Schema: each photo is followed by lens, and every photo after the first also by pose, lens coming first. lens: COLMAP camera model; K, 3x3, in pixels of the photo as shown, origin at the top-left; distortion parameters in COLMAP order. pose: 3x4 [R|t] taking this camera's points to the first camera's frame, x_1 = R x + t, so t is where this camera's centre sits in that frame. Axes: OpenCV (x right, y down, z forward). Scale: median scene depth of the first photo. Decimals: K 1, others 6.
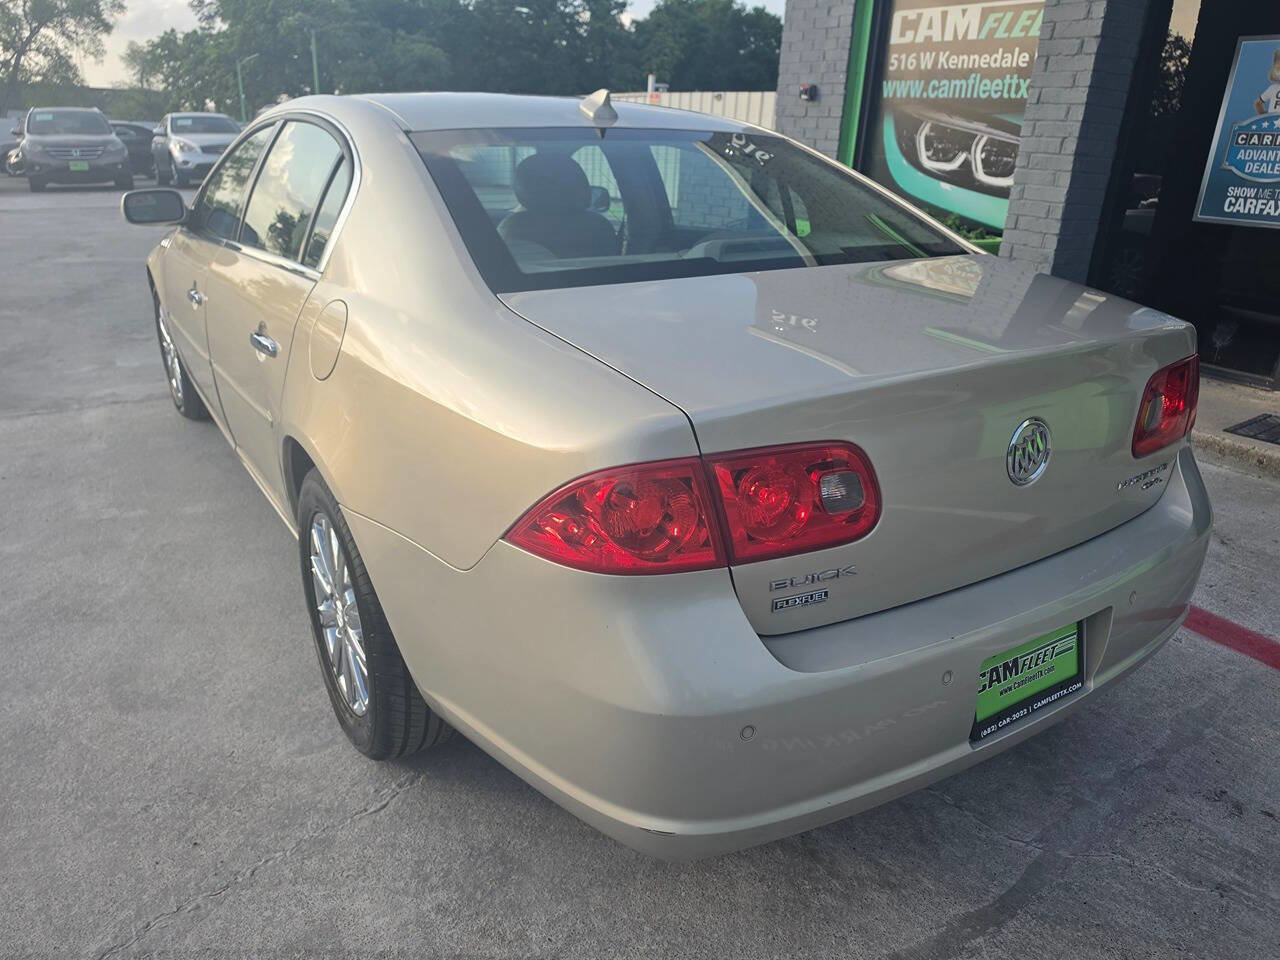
lens RADIAL K [[890.5, 0, 645.4], [0, 890.5, 492.8], [0, 0, 1]] dist [0.033209, -0.039629]
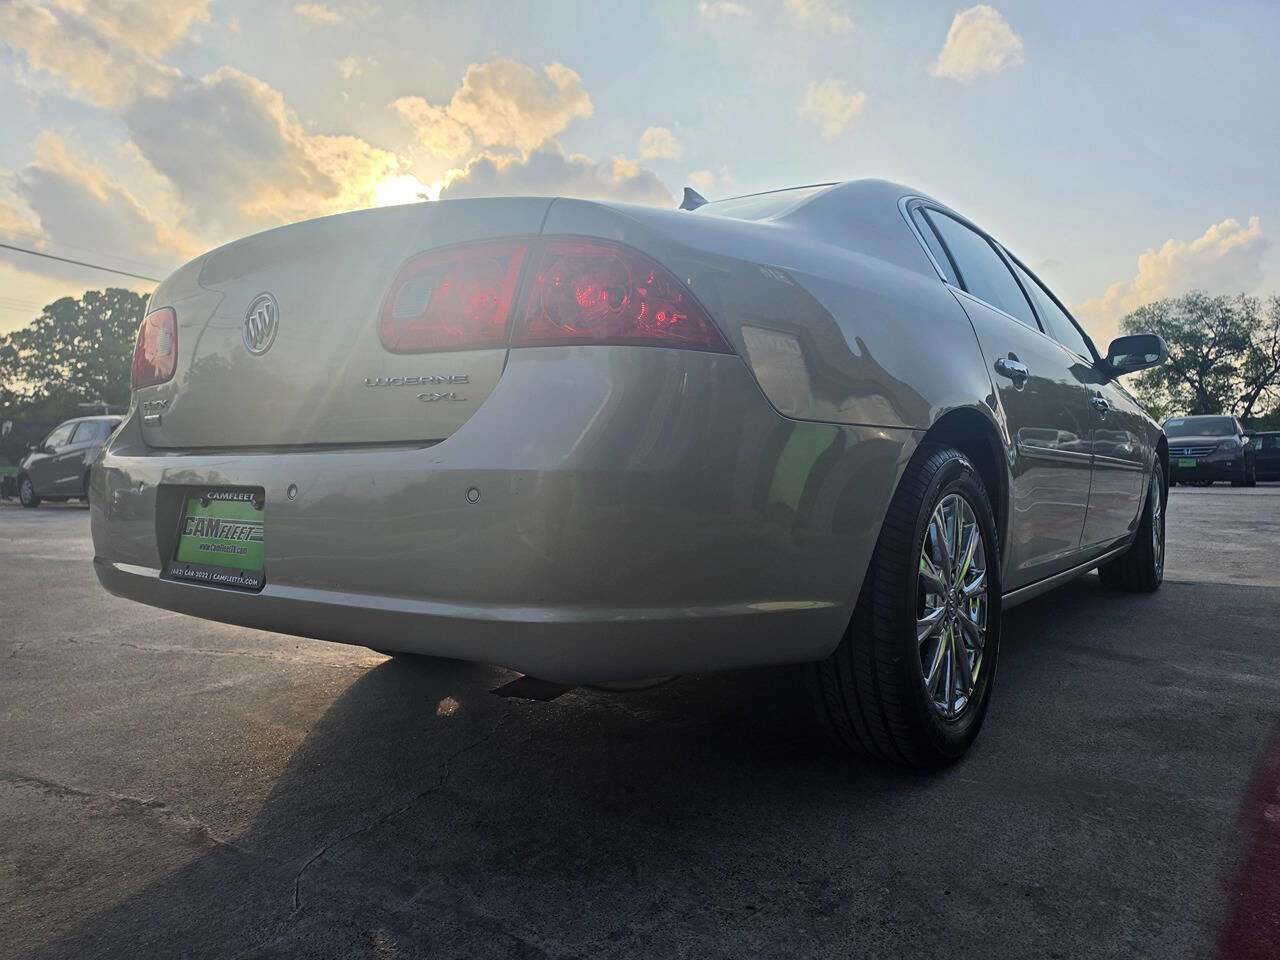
lens RADIAL K [[890.5, 0, 645.4], [0, 890.5, 492.8], [0, 0, 1]] dist [0.033209, -0.039629]
pose [[0.352277, 0.012309, -0.935815, 0.150588], [-0.339158, 0.933625, -0.115392, 0.010513], [0.872280, 0.358040, 0.333069, 0.104342]]
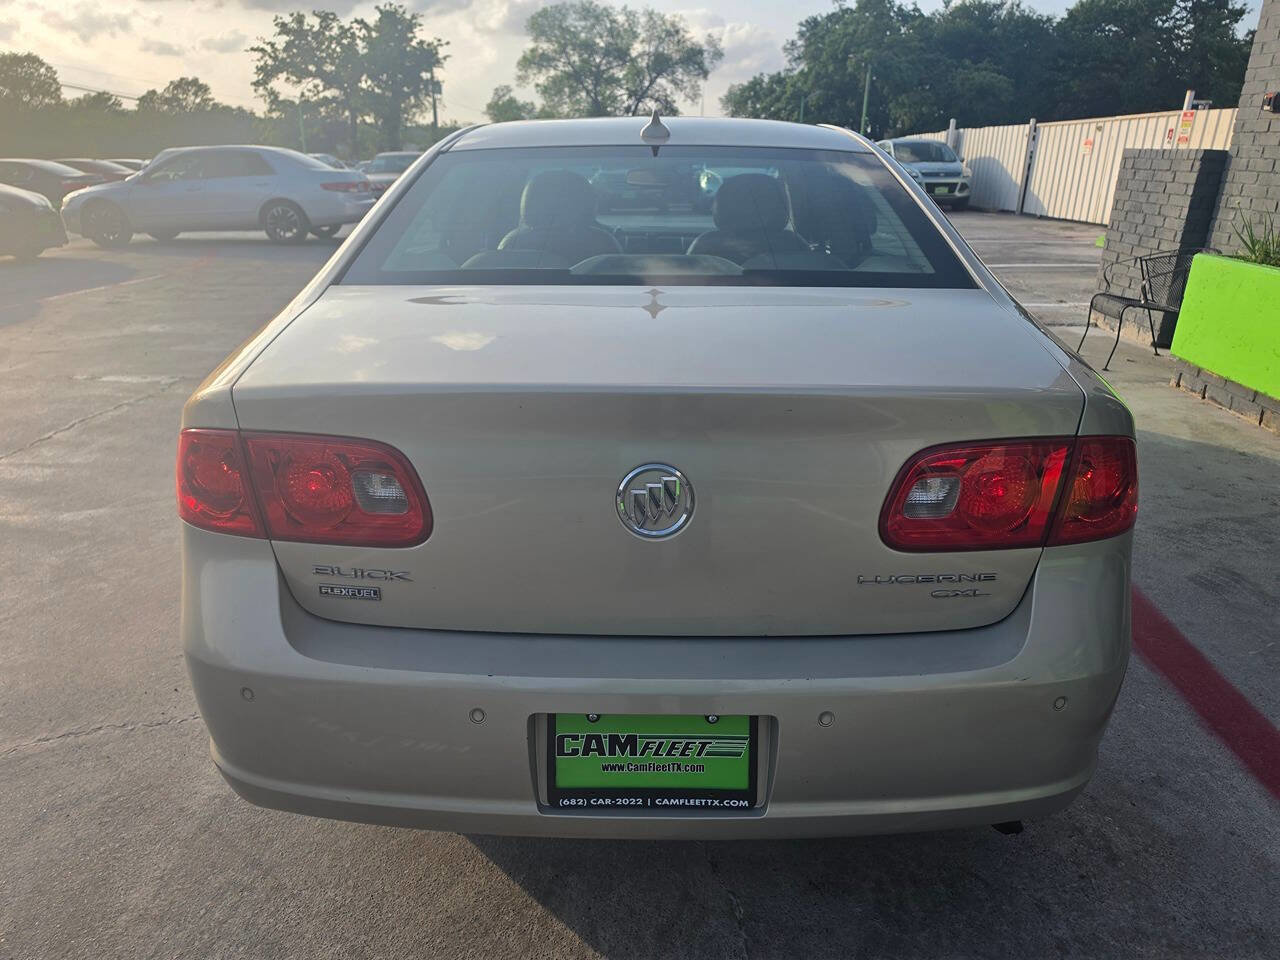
lens RADIAL K [[892.9, 0, 647.5], [0, 892.9, 484.3], [0, 0, 1]] dist [0.004934, -0.005425]
pose [[0.838391, 0.174805, -0.516278, 0.080730], [-0.193320, 0.980967, 0.018208, -0.007096], [0.509635, 0.084541, 0.856227, 0.023759]]
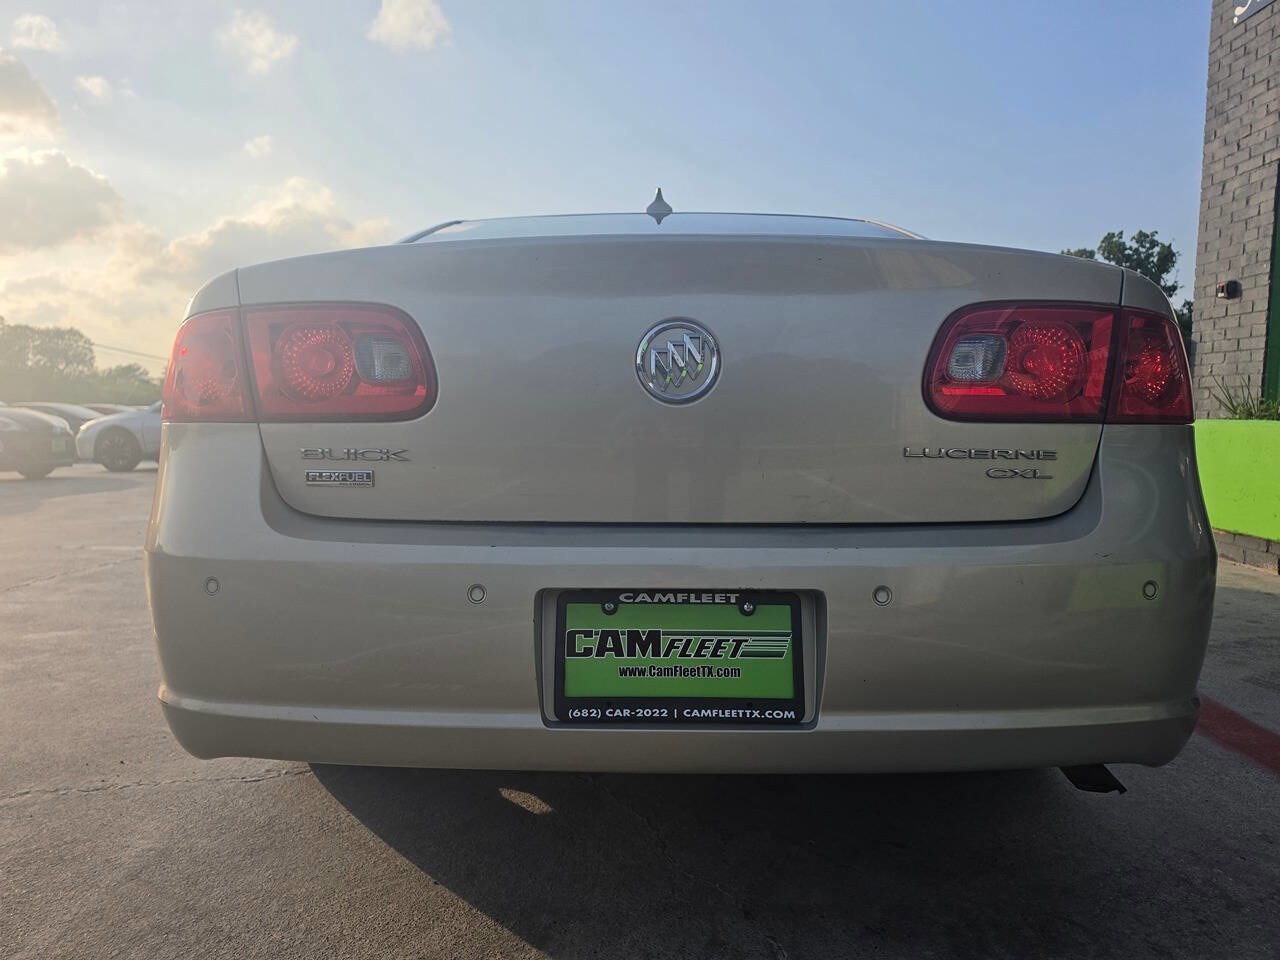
lens RADIAL K [[894.2, 0, 630.9], [0, 894.2, 475.9], [0, 0, 1]] dist [0.004537, -0.001042]
pose [[0.835746, 0.014667, -0.548920, 0.078004], [-0.189904, 0.945681, -0.263865, 0.025498], [0.515233, 0.324766, 0.793134, 0.034817]]
